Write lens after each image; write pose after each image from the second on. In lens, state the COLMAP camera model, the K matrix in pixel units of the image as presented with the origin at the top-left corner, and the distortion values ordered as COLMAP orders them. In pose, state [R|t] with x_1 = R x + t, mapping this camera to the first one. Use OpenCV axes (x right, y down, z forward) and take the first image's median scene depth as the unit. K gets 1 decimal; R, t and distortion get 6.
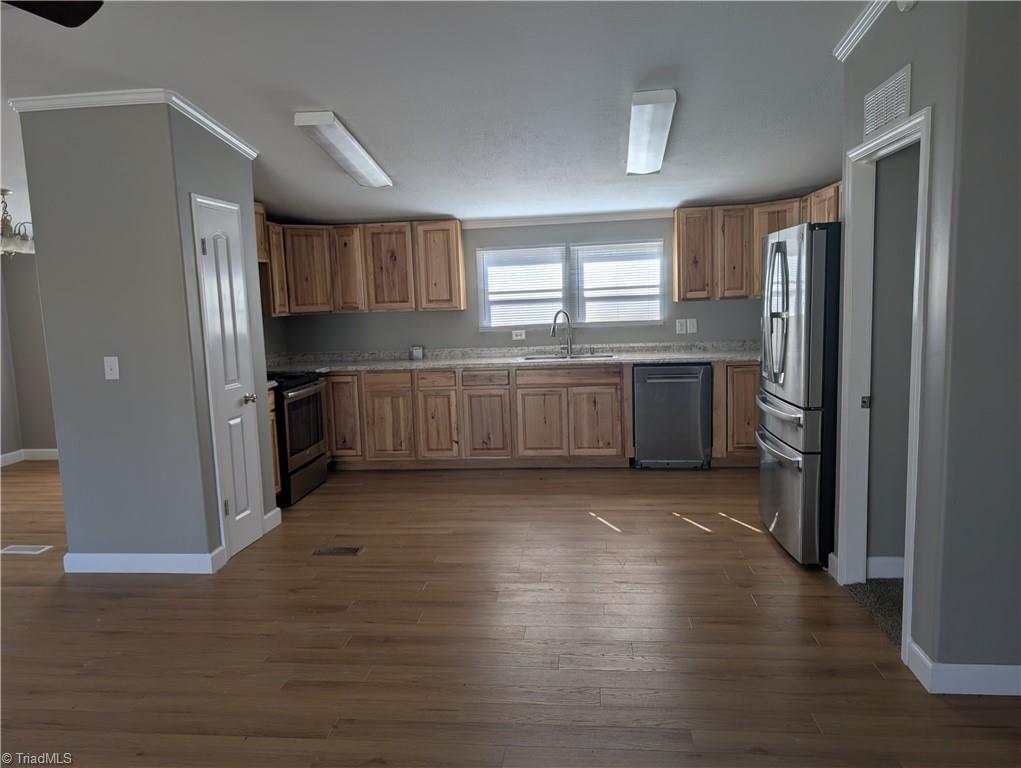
lens RADIAL K [[742.9, 0, 512.1], [0, 742.9, 391.8], [0, 0, 1]] dist [0.031928, -0.027293]
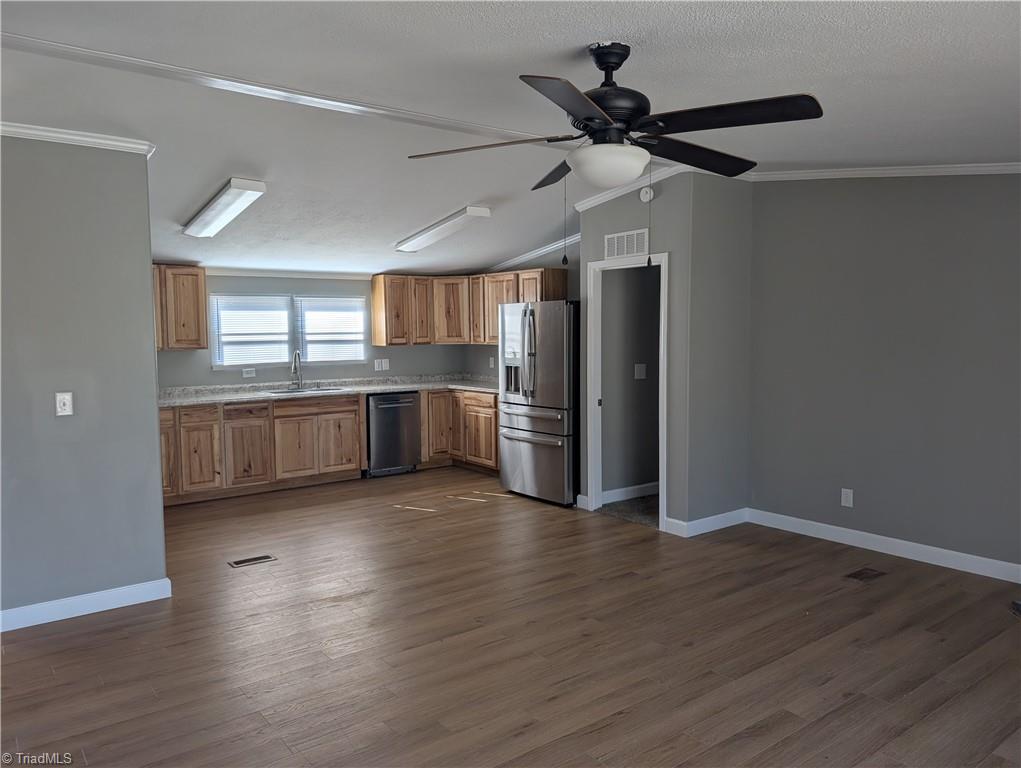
lens RADIAL K [[742.9, 0, 502.3], [0, 742.9, 386.0], [0, 0, 1]] dist [0.031928, -0.027293]
pose [[0.710440, -0.022683, 0.703392, -0.540507], [0.073368, 0.996421, -0.041971, 0.018301], [-0.699923, 0.081424, 0.709562, -0.053604]]
